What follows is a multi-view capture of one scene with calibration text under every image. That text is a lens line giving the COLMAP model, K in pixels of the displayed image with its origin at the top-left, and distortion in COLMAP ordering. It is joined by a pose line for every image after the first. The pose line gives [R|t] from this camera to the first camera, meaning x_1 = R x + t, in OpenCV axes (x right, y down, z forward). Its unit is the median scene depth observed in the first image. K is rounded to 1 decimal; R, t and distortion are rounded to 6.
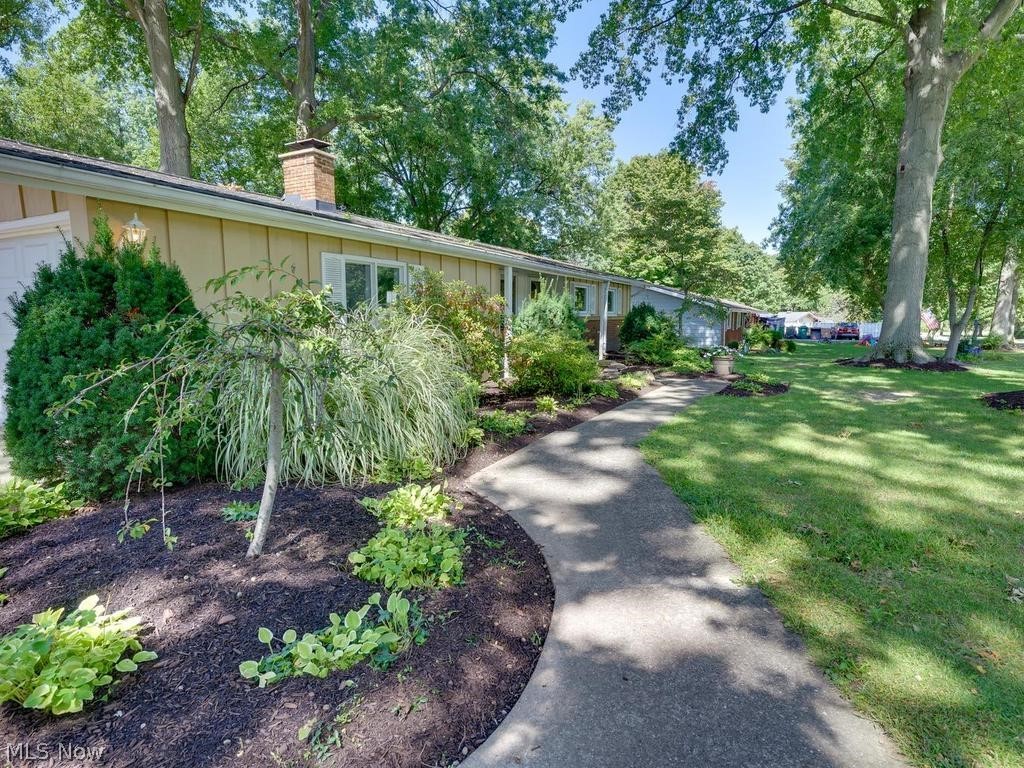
lens RADIAL K [[561.0, 0, 513.6], [0, 561.0, 385.7], [0, 0, 1]] dist [0.001919, 0.000781]
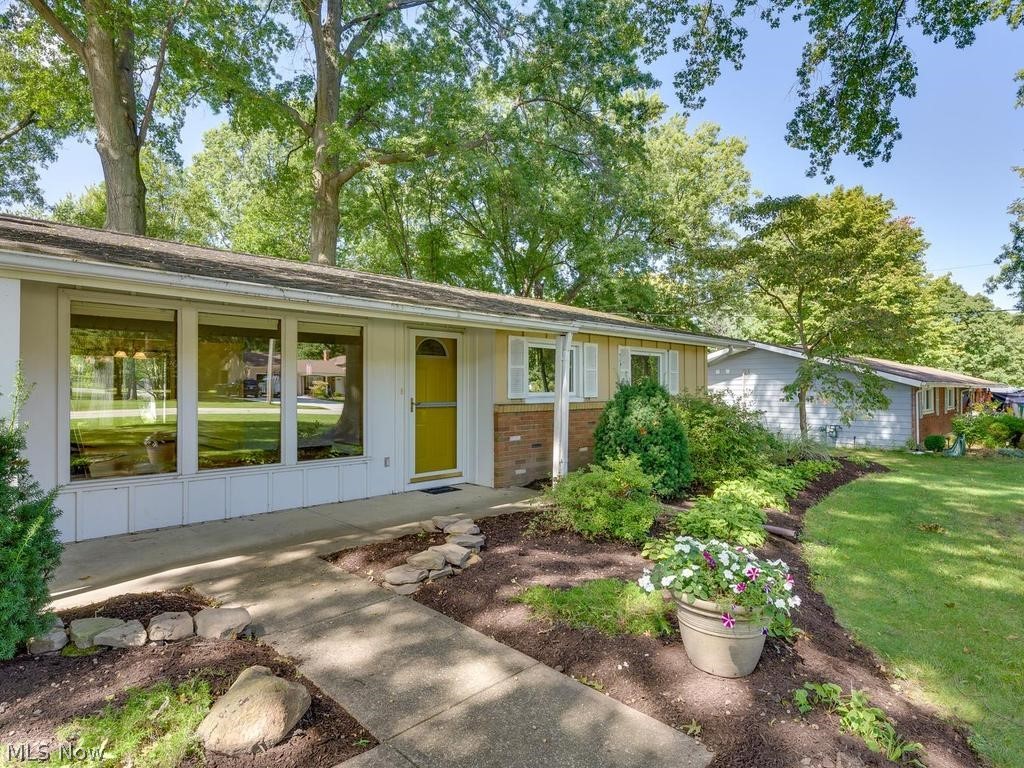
lens RADIAL K [[553.4, 0, 514.8], [0, 553.4, 388.3], [0, 0, 1]] dist [-0.004004, -0.000330]
pose [[0.951578, 0.000265, -0.307406, 0.168573], [-0.037787, 0.992517, -0.116114, -0.051516], [0.305075, 0.122108, 0.944467, 0.340888]]
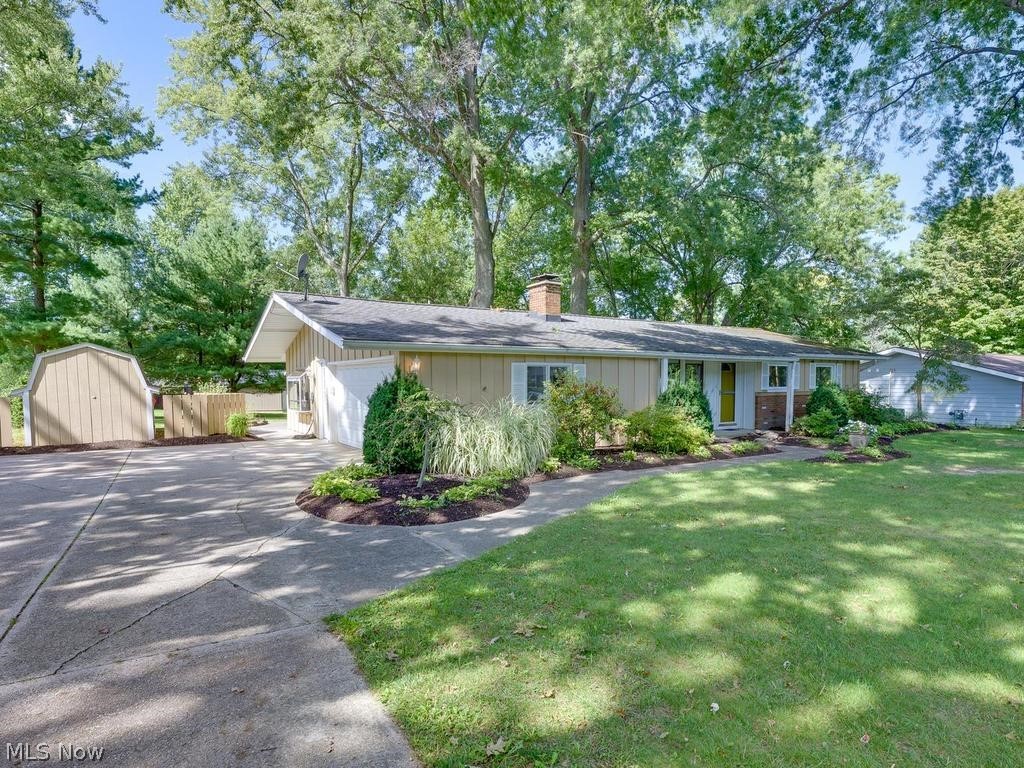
lens RADIAL K [[586.4, 0, 512.8], [0, 586.4, 403.0], [0, 0, 1]] dist [-0.023349, -0.000407]
pose [[0.862954, 0.006214, -0.505244, 0.171643], [-0.052058, 0.995697, -0.076669, 0.008464], [0.502593, 0.092464, 0.859564, -0.164080]]
